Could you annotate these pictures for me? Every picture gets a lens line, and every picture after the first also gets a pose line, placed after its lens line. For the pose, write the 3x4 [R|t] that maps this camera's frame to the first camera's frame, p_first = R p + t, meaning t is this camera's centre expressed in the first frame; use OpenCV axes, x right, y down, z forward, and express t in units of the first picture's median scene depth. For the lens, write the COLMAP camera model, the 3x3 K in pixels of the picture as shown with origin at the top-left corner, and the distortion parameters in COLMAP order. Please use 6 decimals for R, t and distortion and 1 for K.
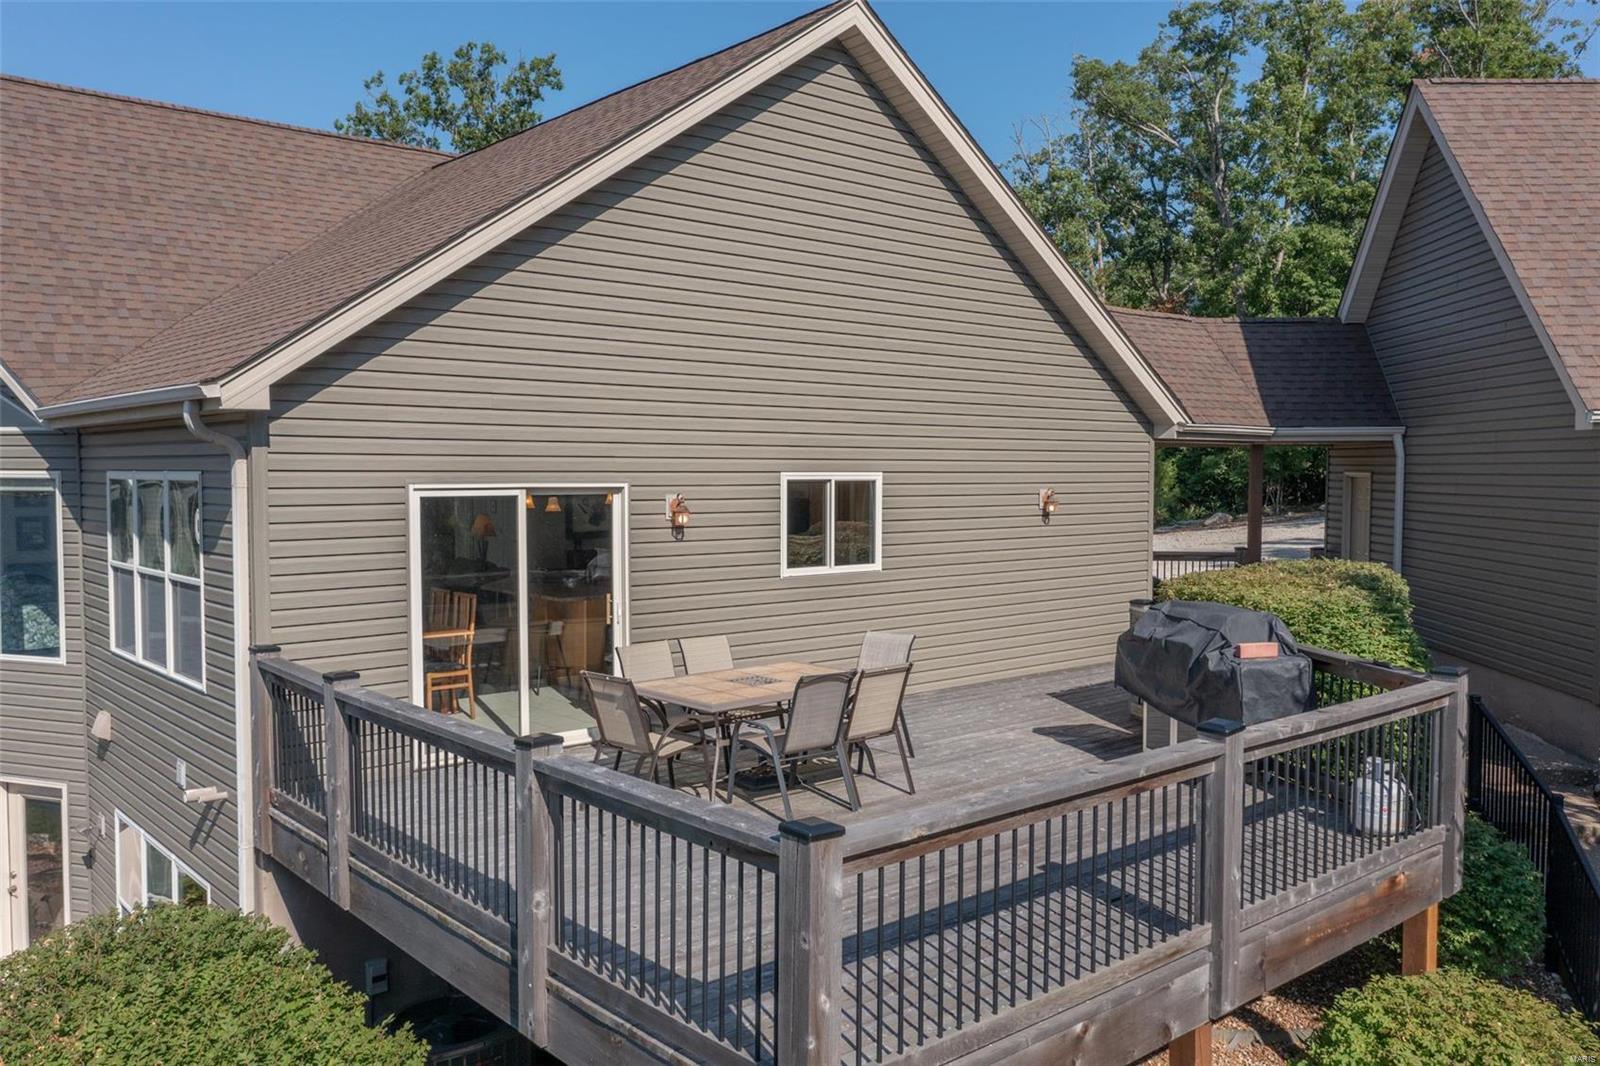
lens RADIAL K [[1287.1, 0, 803.1], [0, 1287.1, 530.3], [0, 0, 1]] dist [-0.007326, 0.012975]
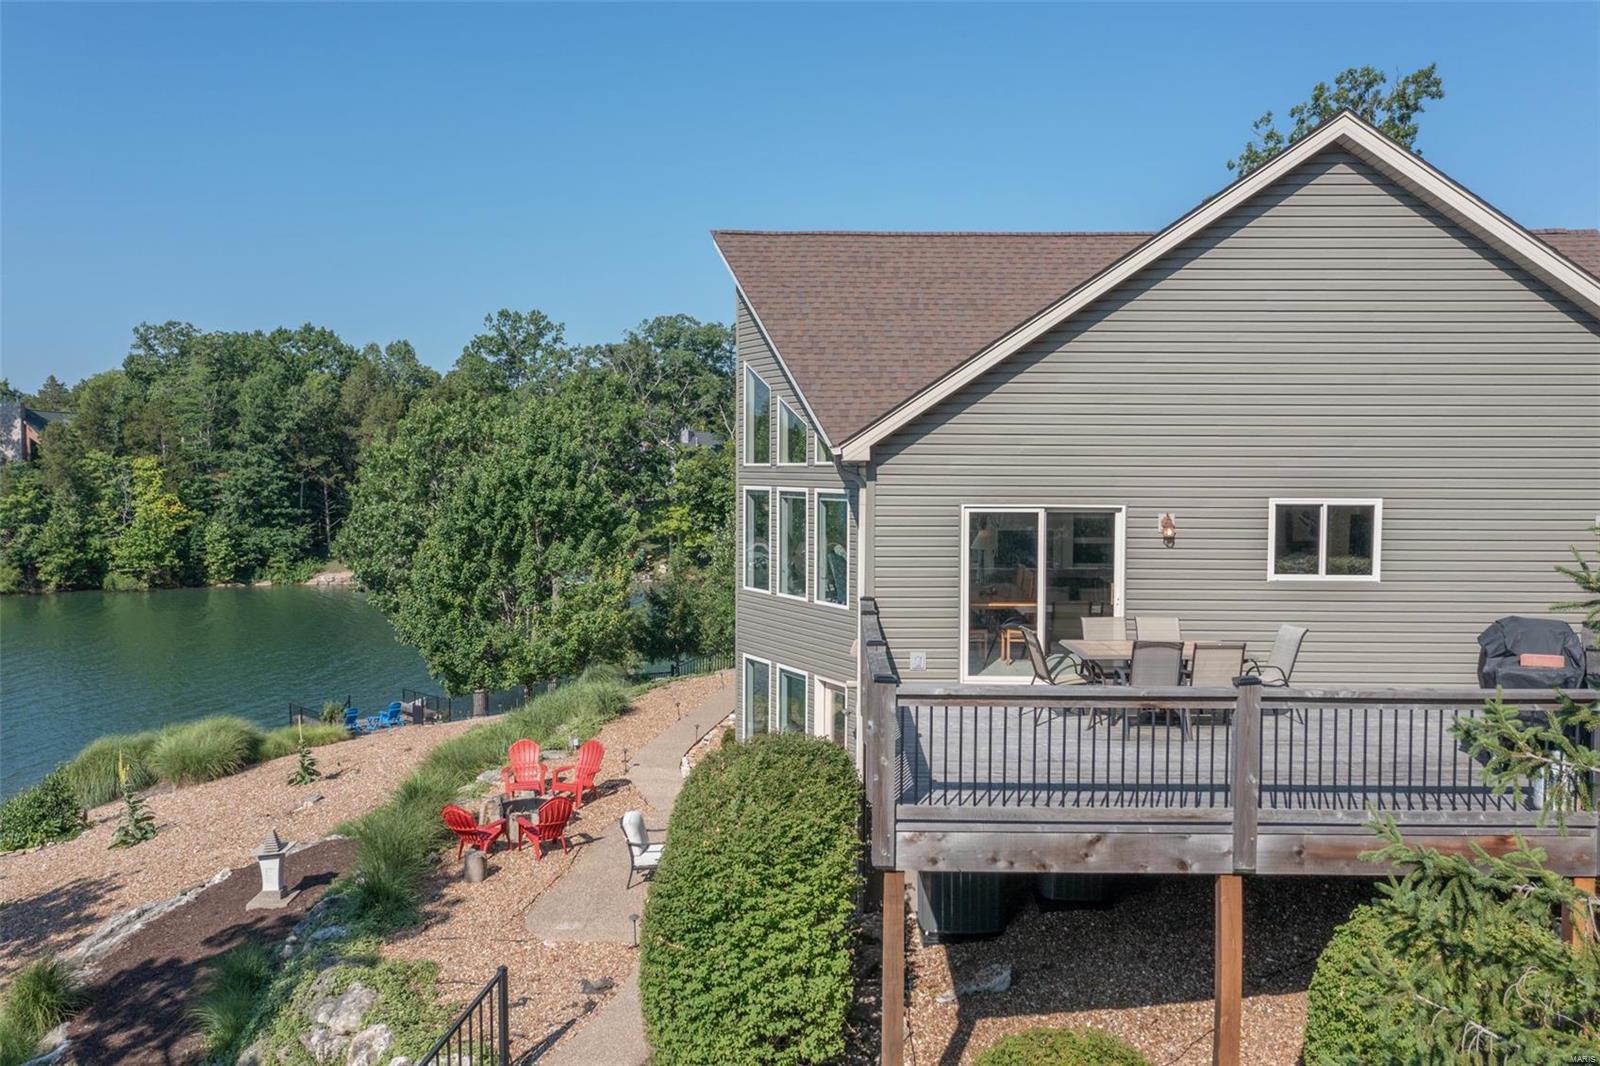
lens RADIAL K [[1287.1, 0, 797.4], [0, 1287.1, 532.5], [0, 0, 1]] dist [-0.007326, 0.012975]
pose [[0.737080, 0.034436, -0.674928, 0.465386], [-0.034703, 0.999312, 0.013087, -0.010974], [0.674914, 0.013776, 0.737767, -0.232063]]
